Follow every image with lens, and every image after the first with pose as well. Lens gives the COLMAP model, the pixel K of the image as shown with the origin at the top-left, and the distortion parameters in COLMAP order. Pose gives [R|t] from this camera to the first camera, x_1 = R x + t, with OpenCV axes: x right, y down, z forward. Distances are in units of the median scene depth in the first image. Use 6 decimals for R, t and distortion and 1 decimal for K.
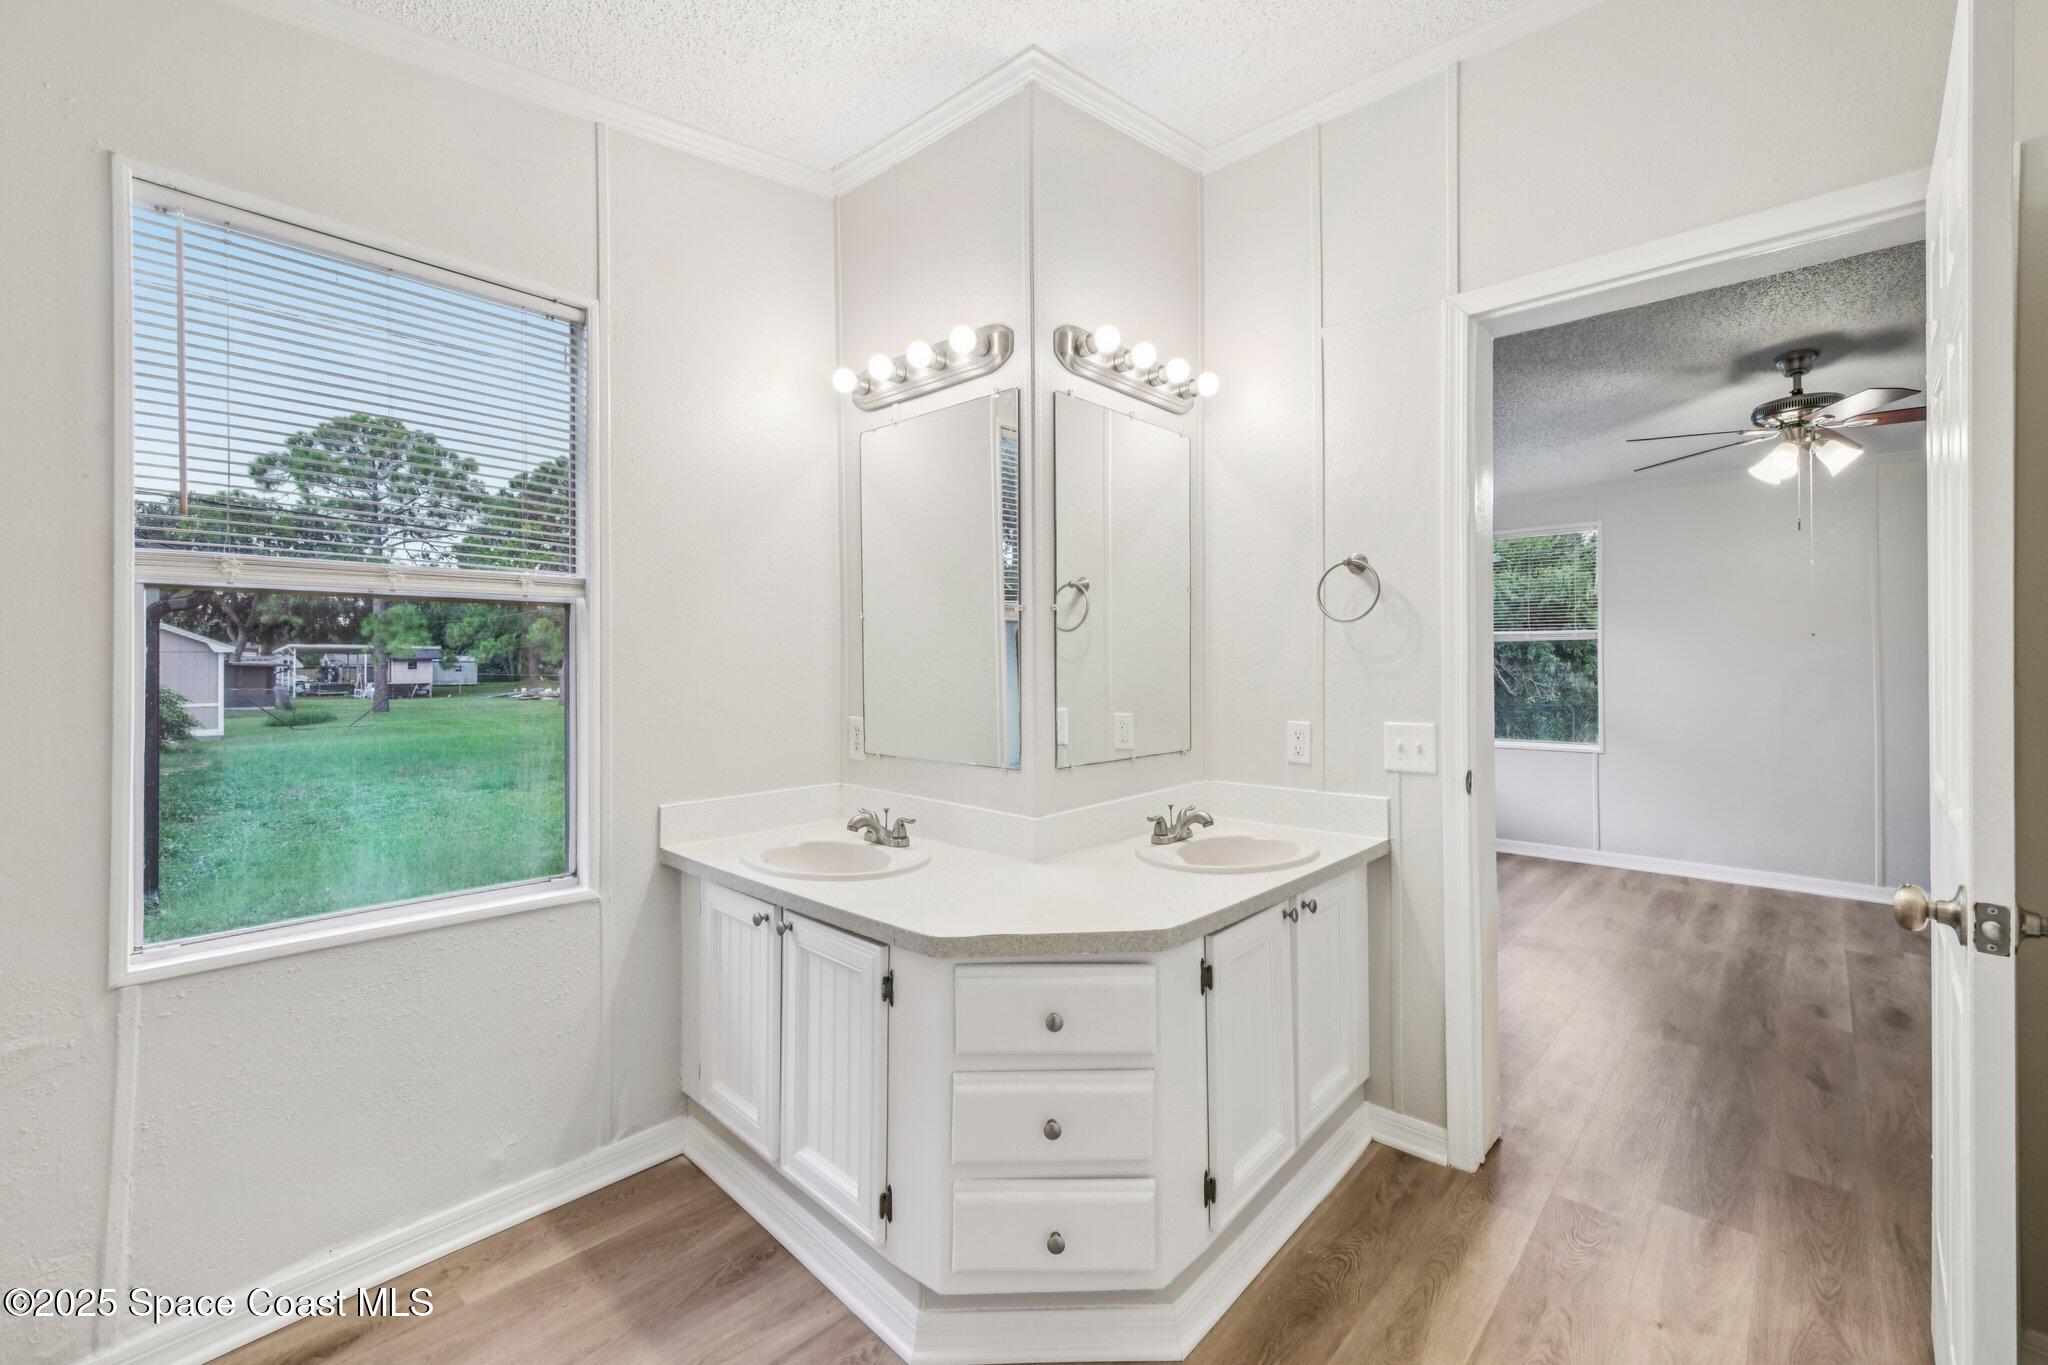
lens RADIAL K [[866.8, 0, 1024.1], [0, 866.8, 669.4], [0, 0, 1]] dist [0.015503, -0.005871]
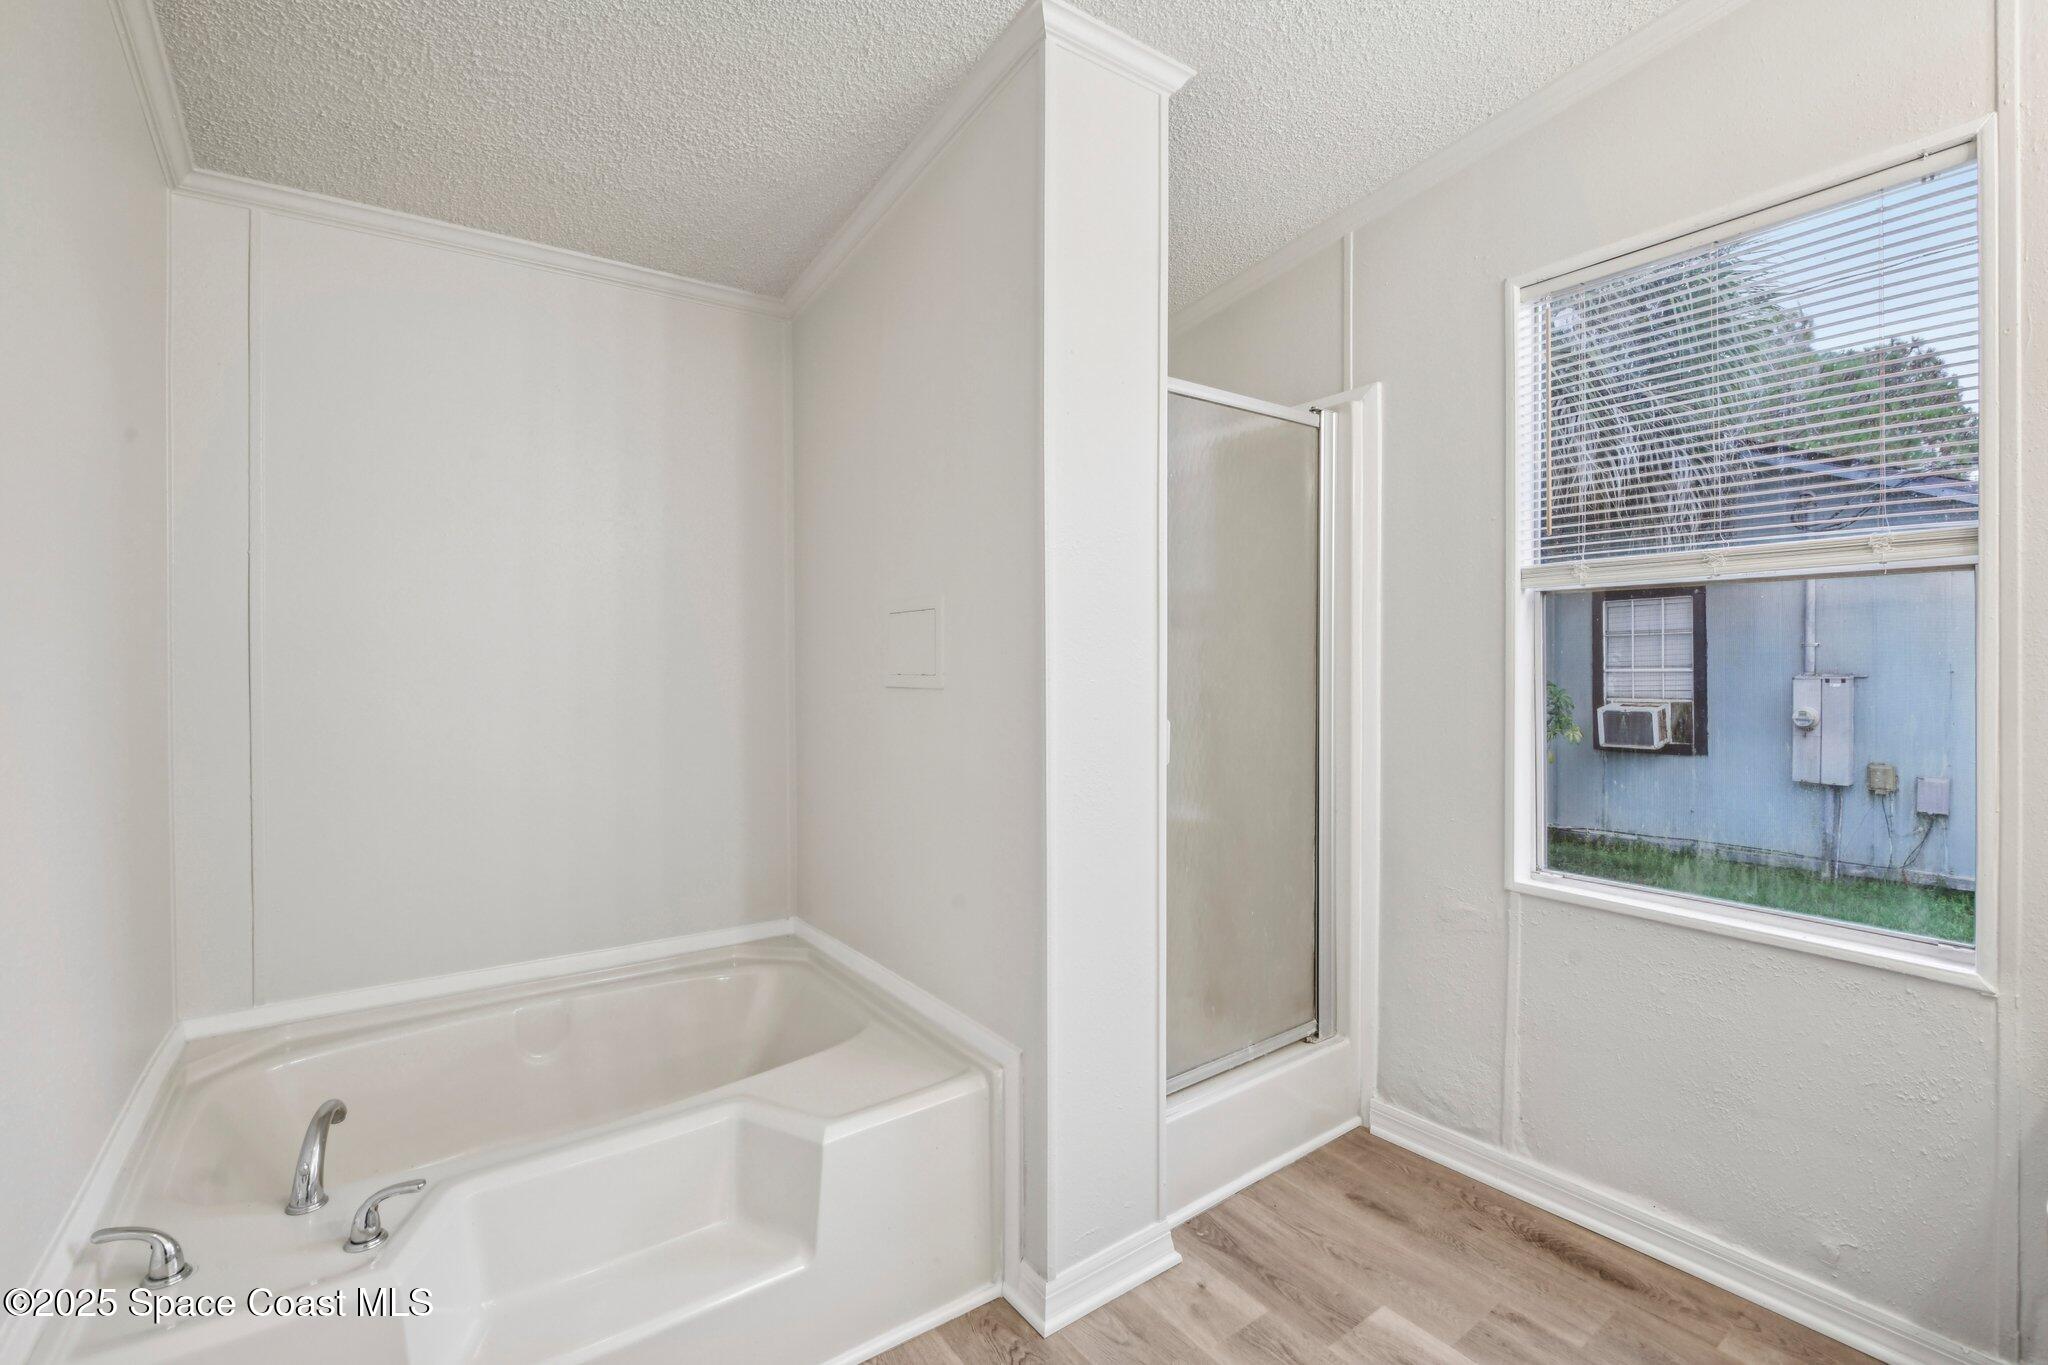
lens RADIAL K [[908.2, 0, 1020.3], [0, 908.2, 670.6], [0, 0, 1]] dist [0.017763, -0.008515]
pose [[-0.224924, 0.015023, -0.974261, 0.345600], [0.004123, 0.999887, 0.014467, -0.002924], [0.974368, -0.000763, -0.224960, 0.381198]]
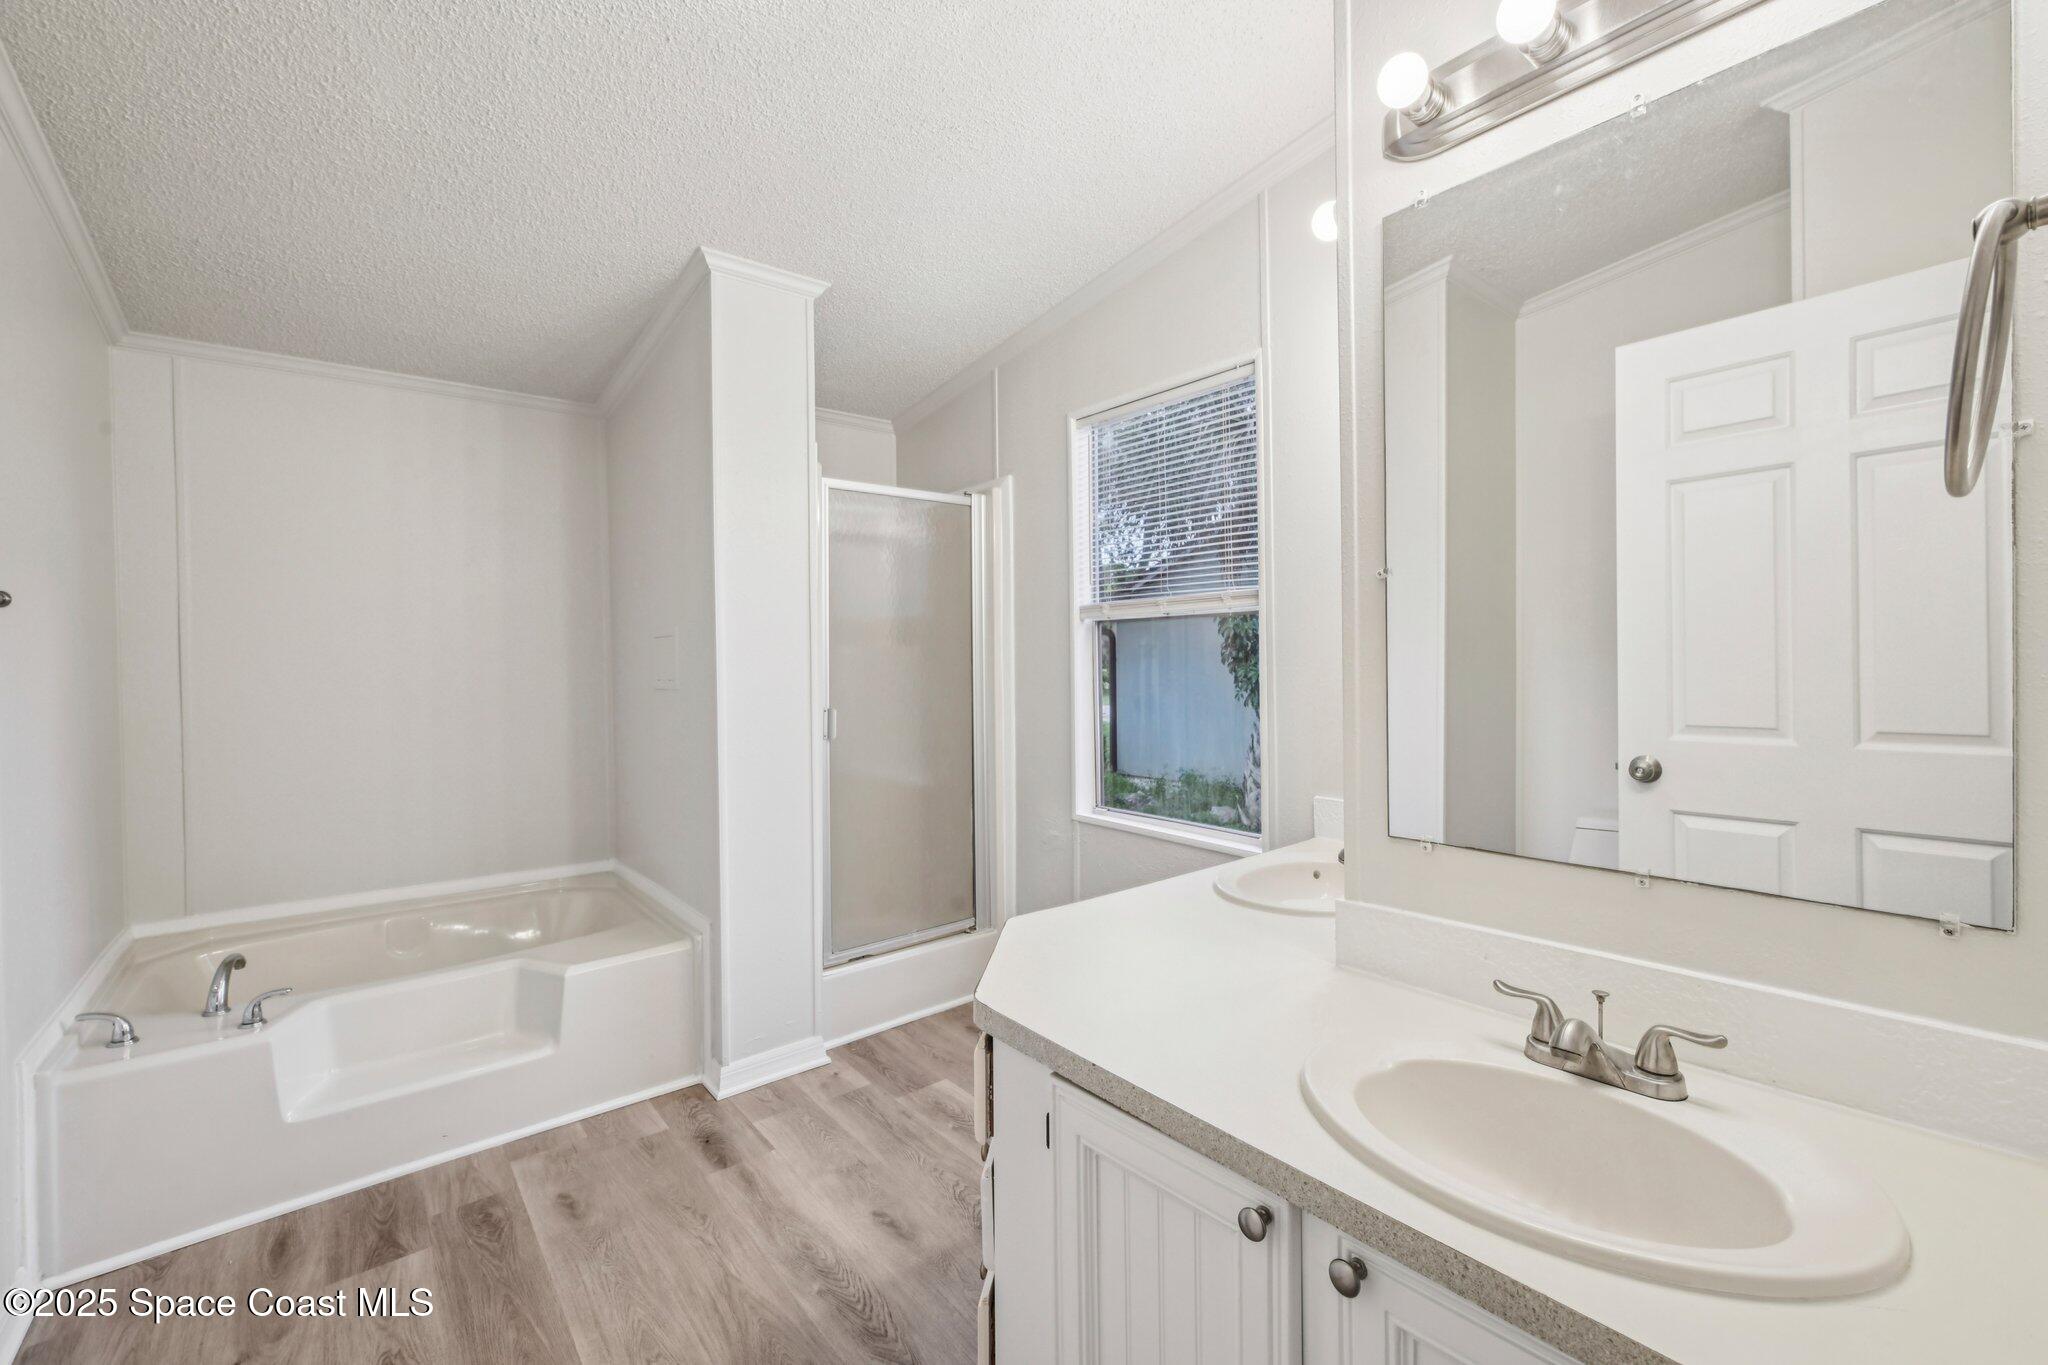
lens RADIAL K [[866.8, 0, 1024.1], [0, 866.8, 669.4], [0, 0, 1]] dist [0.015503, -0.005871]
pose [[-0.166338, 0.012604, -0.985988, 0.649347], [0.005879, 0.999913, 0.011791, -0.010127], [0.986051, -0.003836, -0.166397, 0.806818]]
